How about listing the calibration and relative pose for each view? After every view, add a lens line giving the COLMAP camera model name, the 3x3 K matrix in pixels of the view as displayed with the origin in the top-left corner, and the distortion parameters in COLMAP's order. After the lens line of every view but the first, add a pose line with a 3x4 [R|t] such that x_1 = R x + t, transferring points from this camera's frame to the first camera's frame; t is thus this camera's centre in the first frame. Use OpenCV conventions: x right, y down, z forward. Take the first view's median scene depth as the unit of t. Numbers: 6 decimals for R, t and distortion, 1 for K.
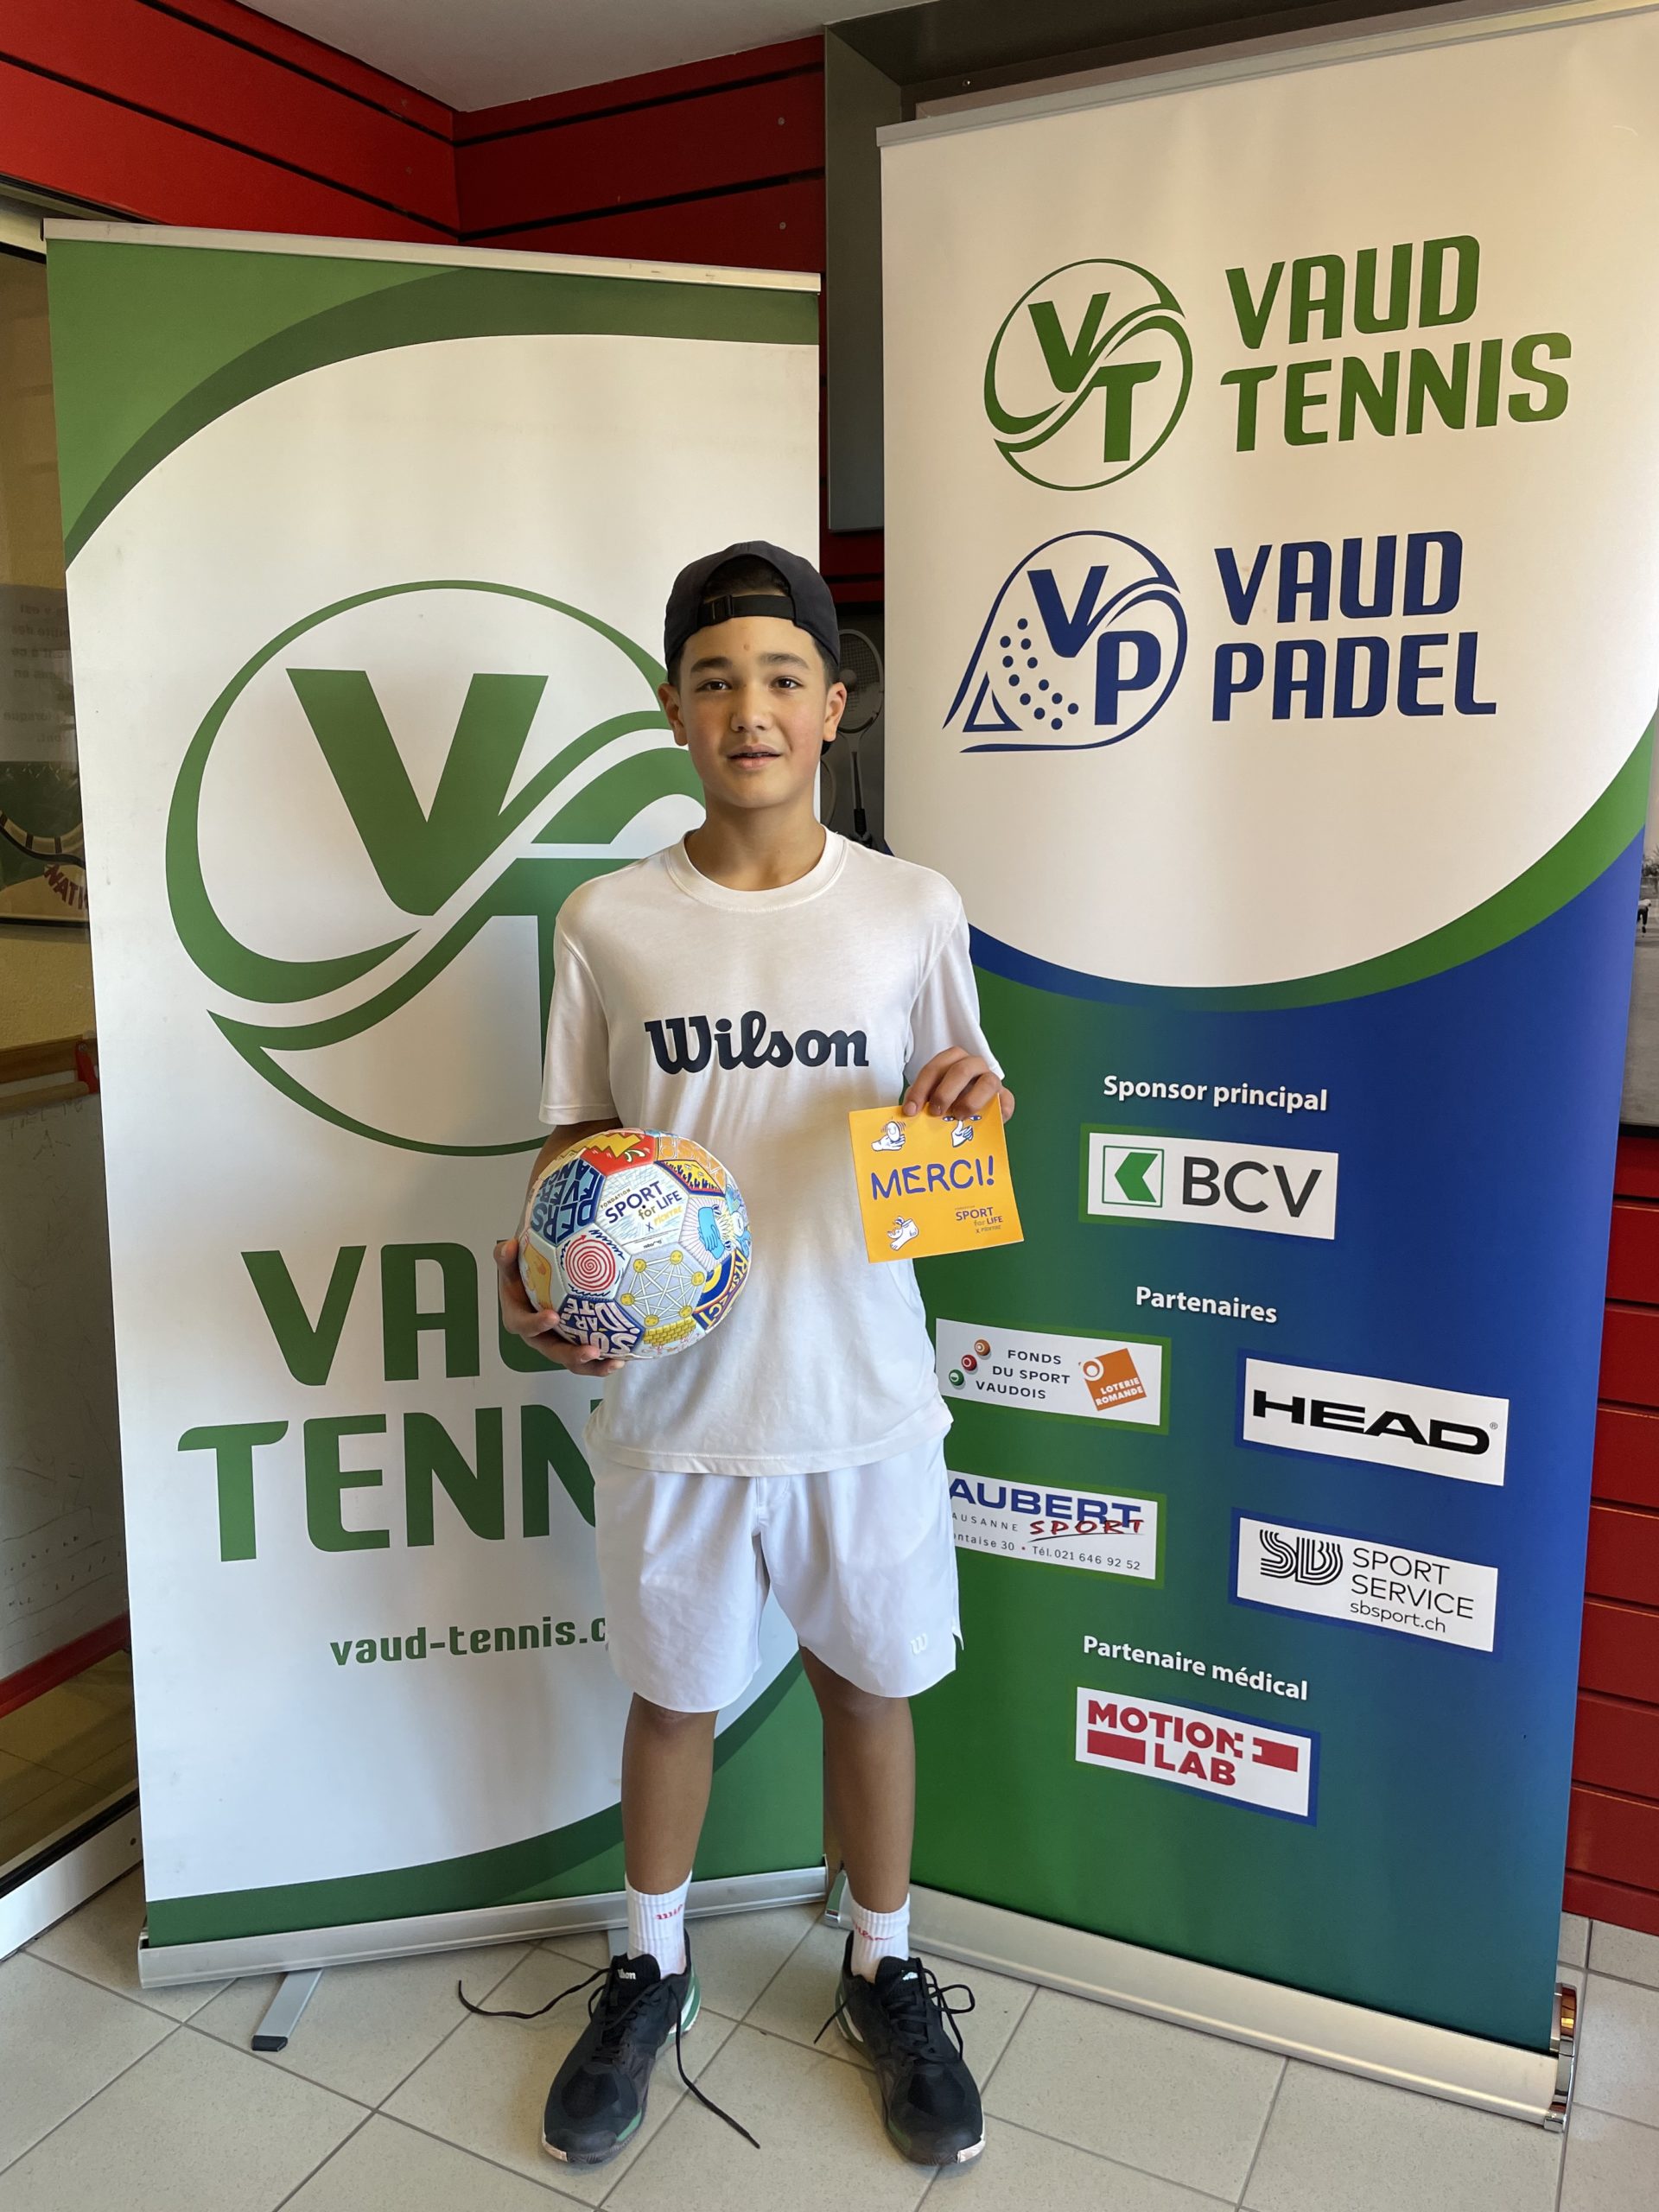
lens RADIAL K [[1746.9, 0, 812.6], [0, 1746.9, 1095.5], [0, 0, 1]] dist [0.041687, -0.081255]
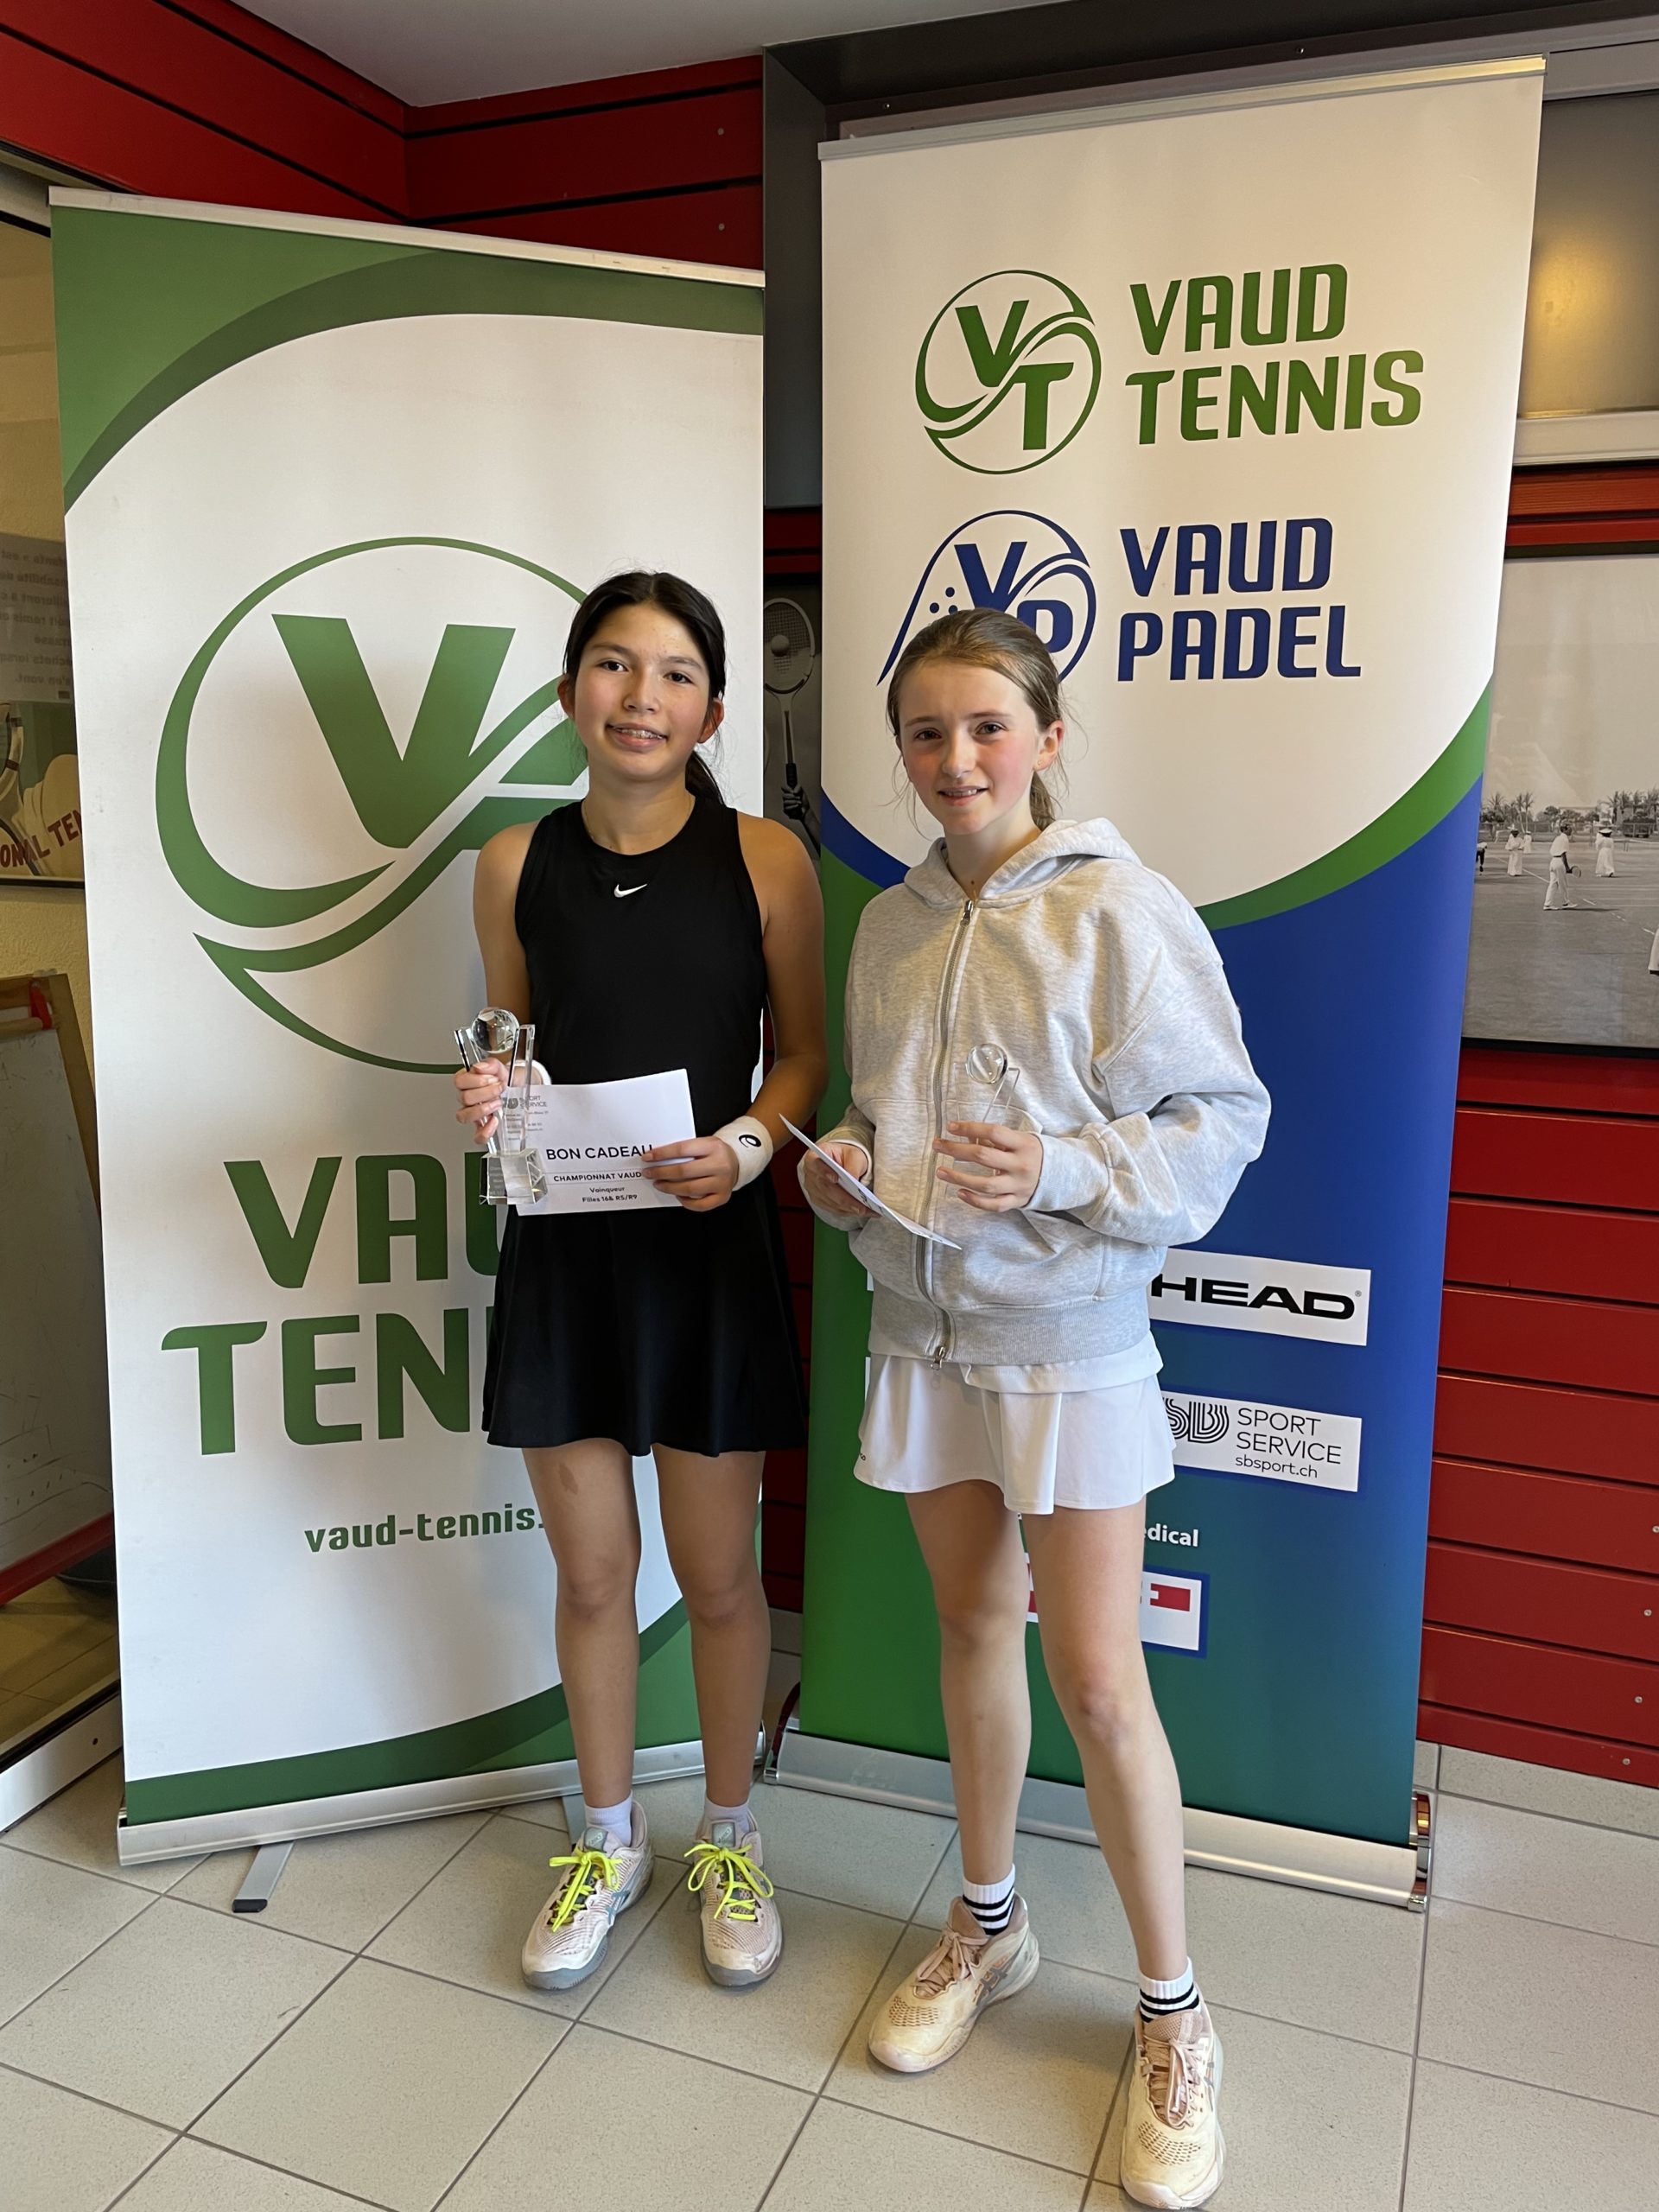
lens RADIAL K [[1746.9, 0, 850.2], [0, 1746.9, 1104.3], [0, 0, 1]] dist [0.041687, -0.081255]
pose [[0.994265, -0.001533, 0.106935, -0.066687], [0.001843, 0.999994, -0.002801, 0.063659], [-0.106930, 0.002982, 0.994262, -0.110533]]
